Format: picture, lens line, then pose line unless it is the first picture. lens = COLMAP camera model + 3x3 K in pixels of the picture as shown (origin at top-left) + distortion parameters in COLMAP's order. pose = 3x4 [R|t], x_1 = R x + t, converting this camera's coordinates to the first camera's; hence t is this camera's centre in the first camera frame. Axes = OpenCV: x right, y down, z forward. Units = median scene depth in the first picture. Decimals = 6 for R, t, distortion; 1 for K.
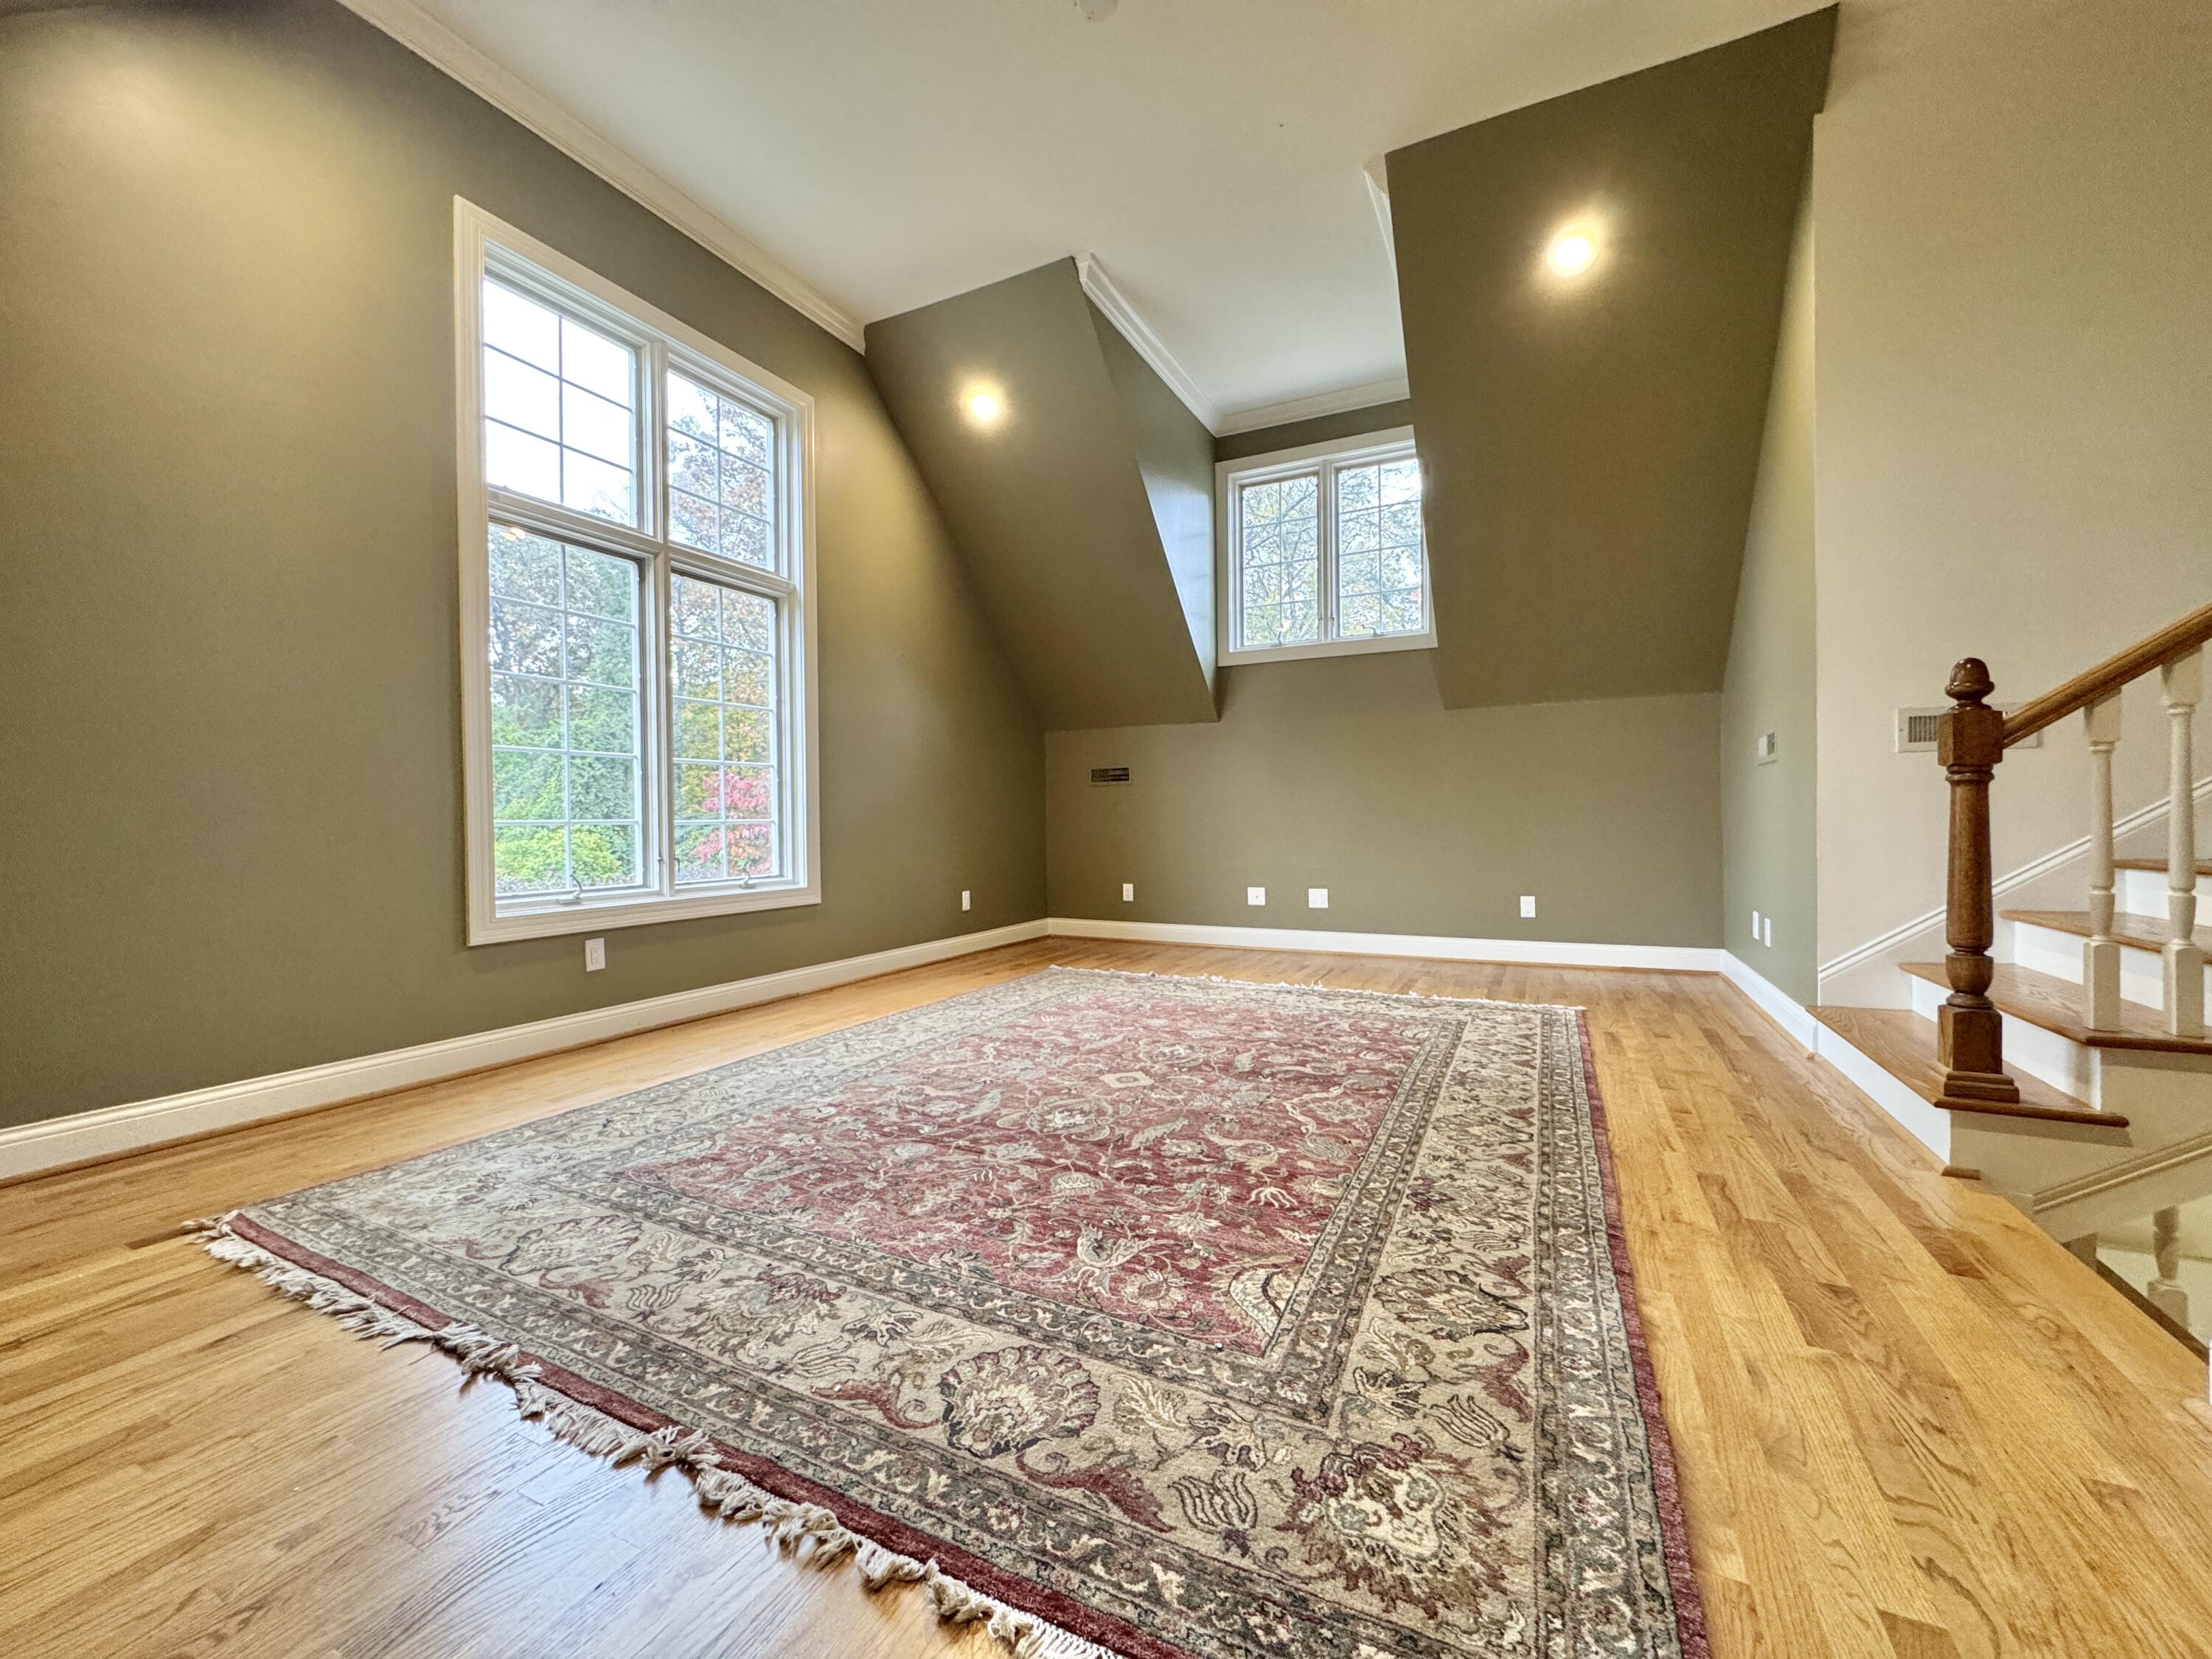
lens RADIAL K [[890.7, 0, 1097.2], [0, 890.7, 822.4], [0, 0, 1]] dist [-0.004676, 0.000892]
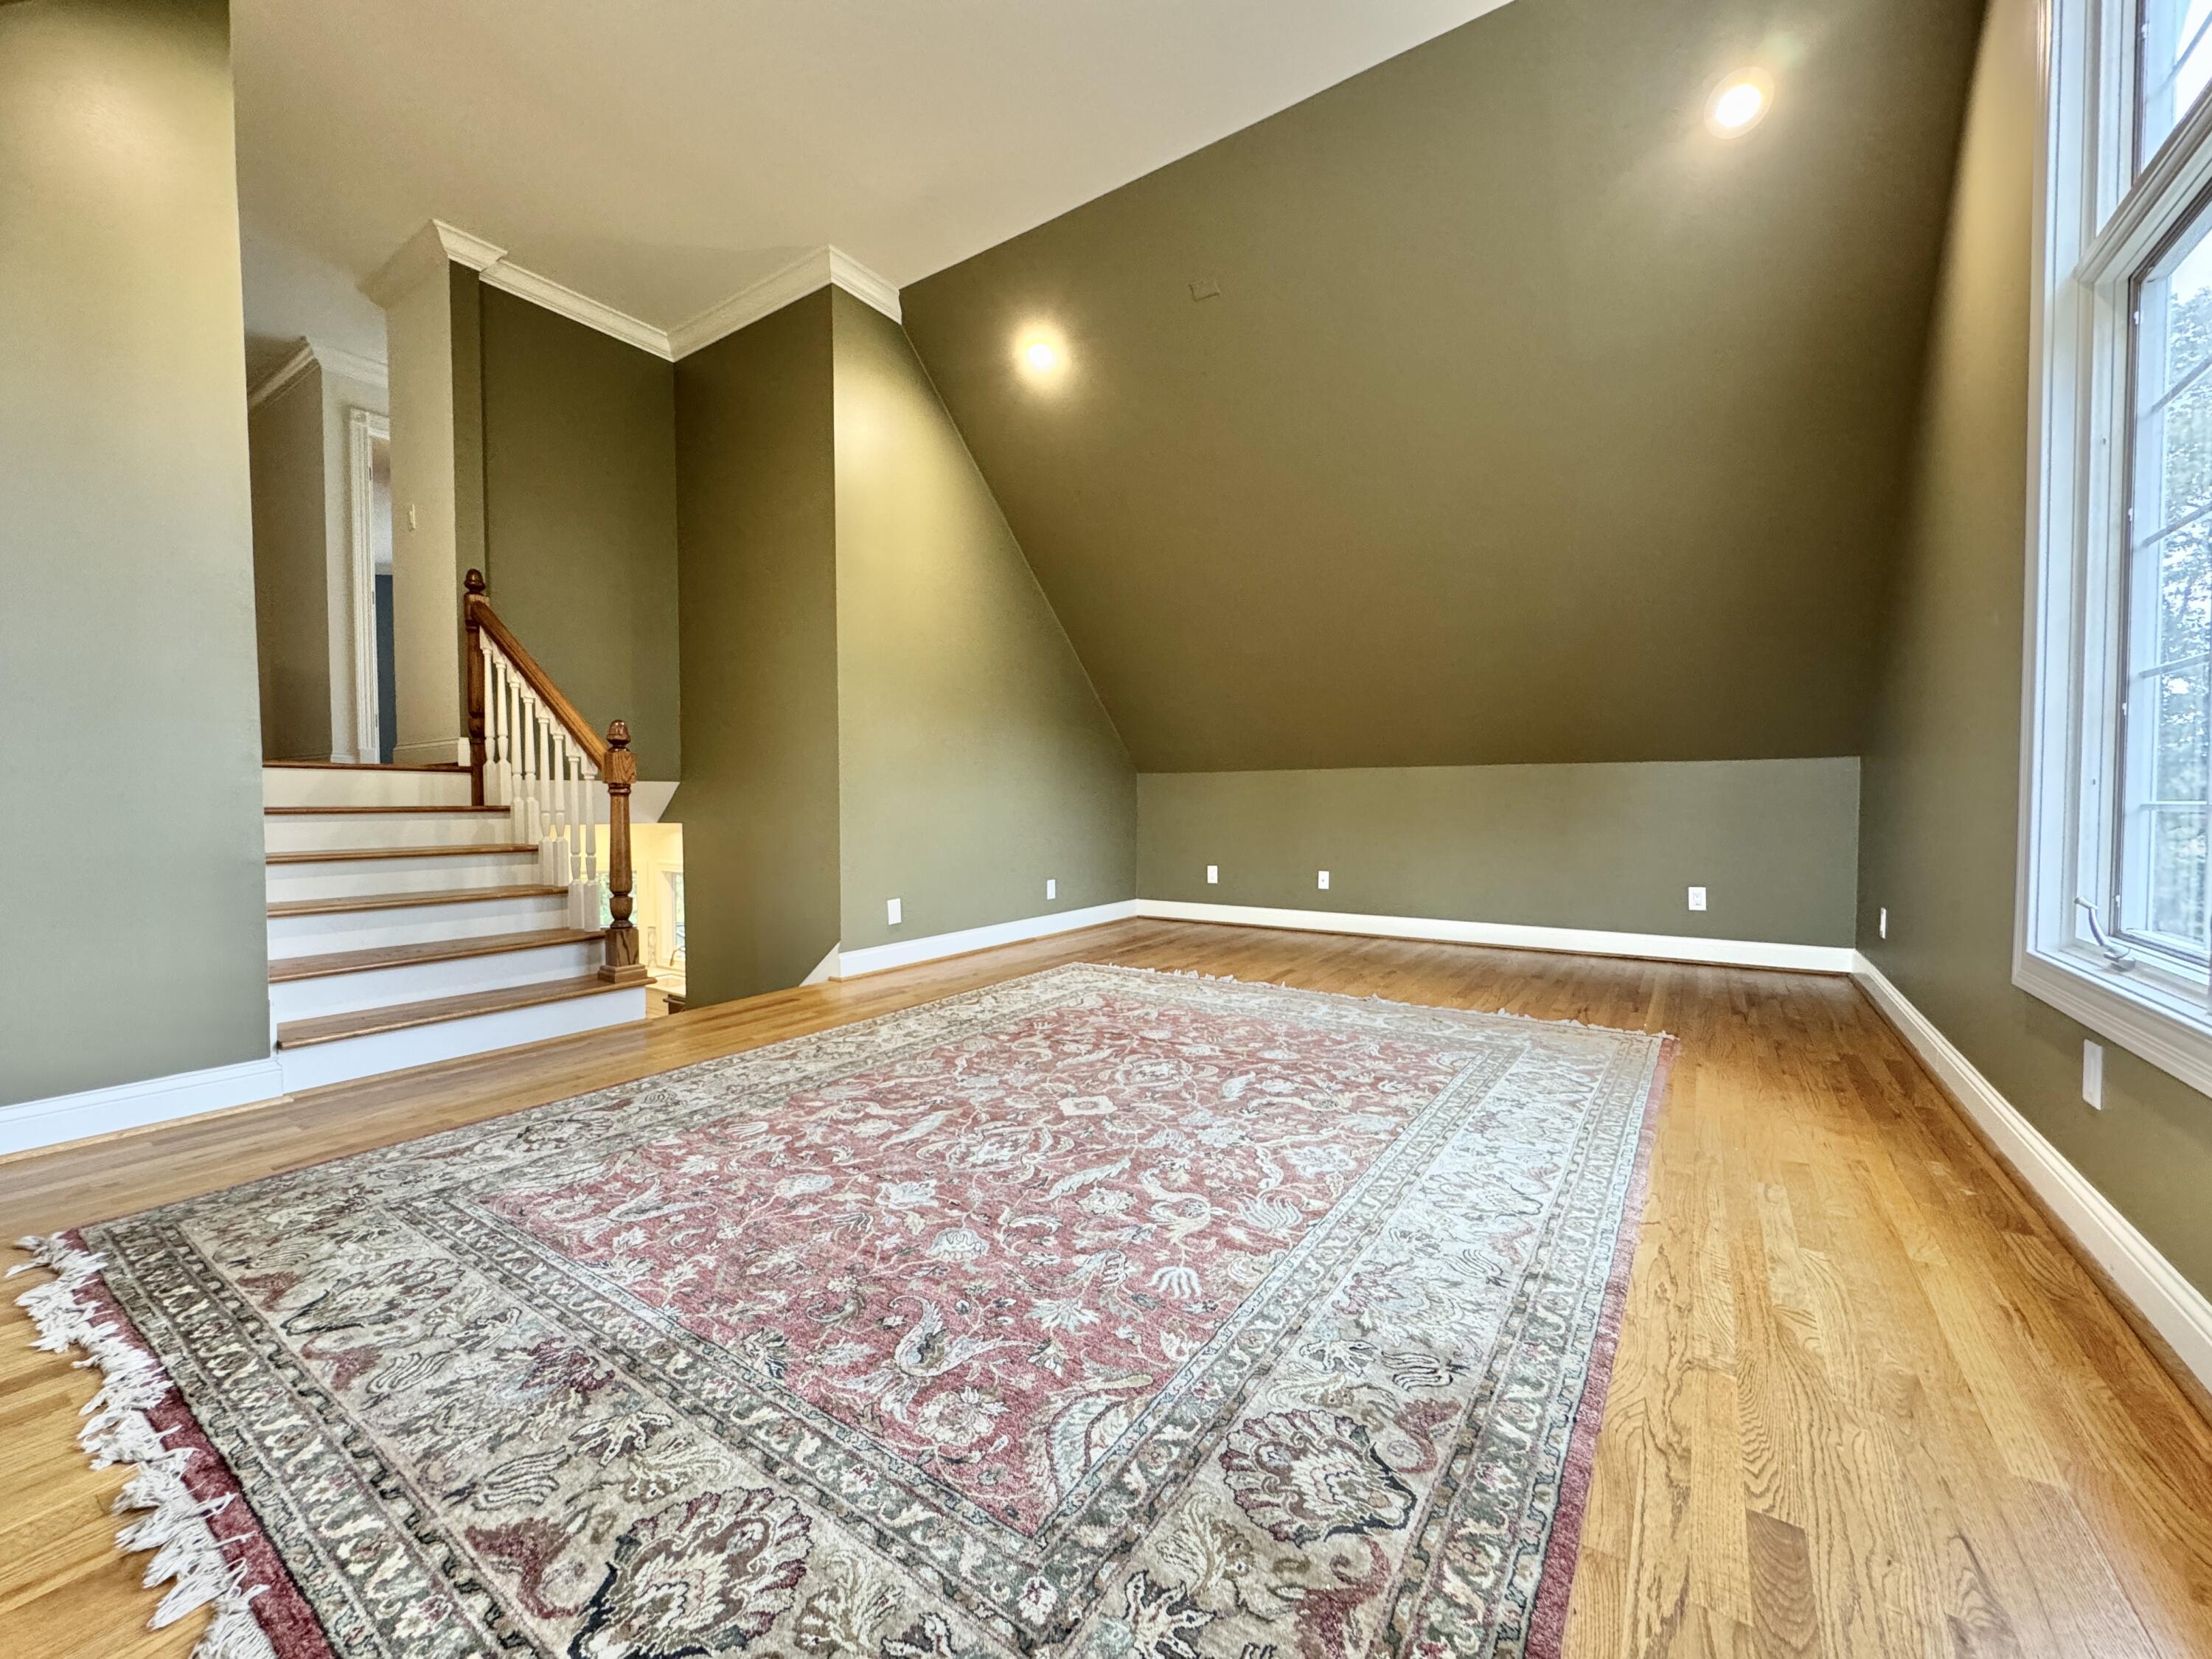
lens RADIAL K [[890.7, 0, 1111.9], [0, 890.7, 828.9], [0, 0, 1]] dist [-0.004676, 0.000892]
pose [[-0.993732, 0.010804, 0.111261, -0.106588], [0.014525, 0.999360, 0.032690, -0.017649], [-0.110837, 0.034102, -0.993253, 2.140522]]
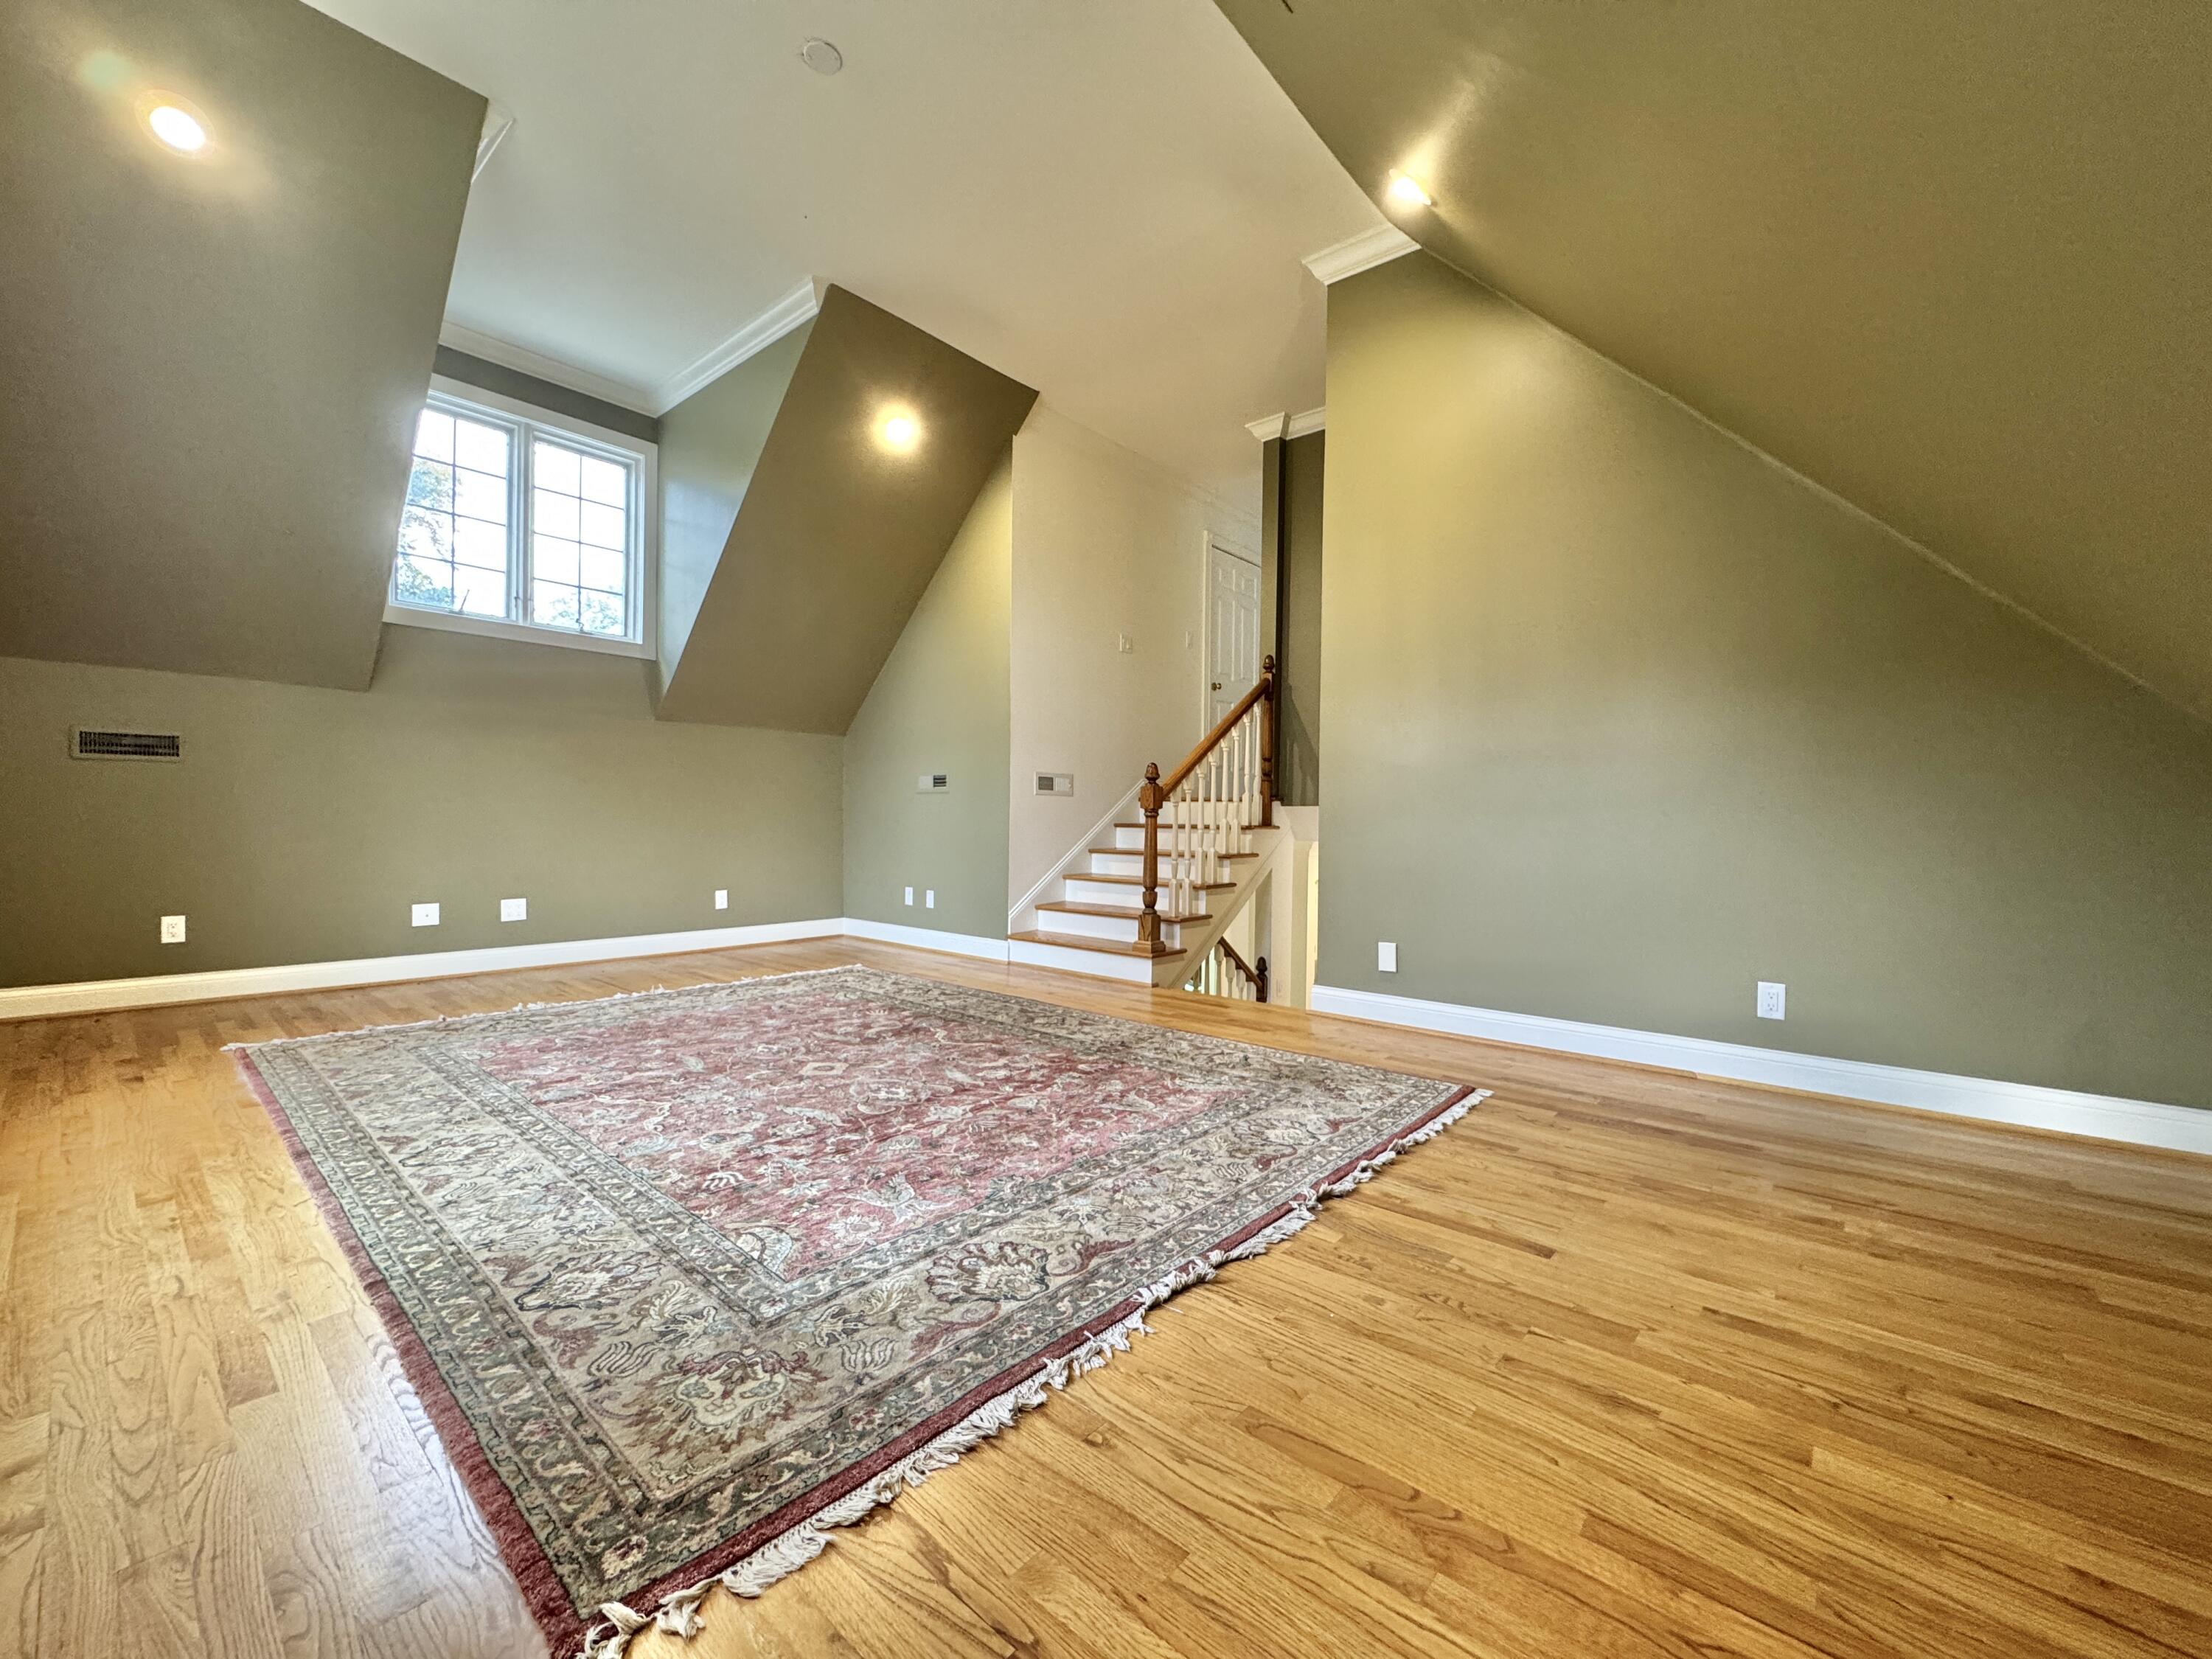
lens RADIAL K [[890.7, 0, 1114.8], [0, 890.7, 830.4], [0, 0, 1]] dist [-0.004676, 0.000892]
pose [[0.231366, 0.001546, 0.972865, -1.081446], [-0.013984, 0.999901, 0.001737, -0.010534], [-0.972766, -0.014007, 0.231365, 0.465194]]
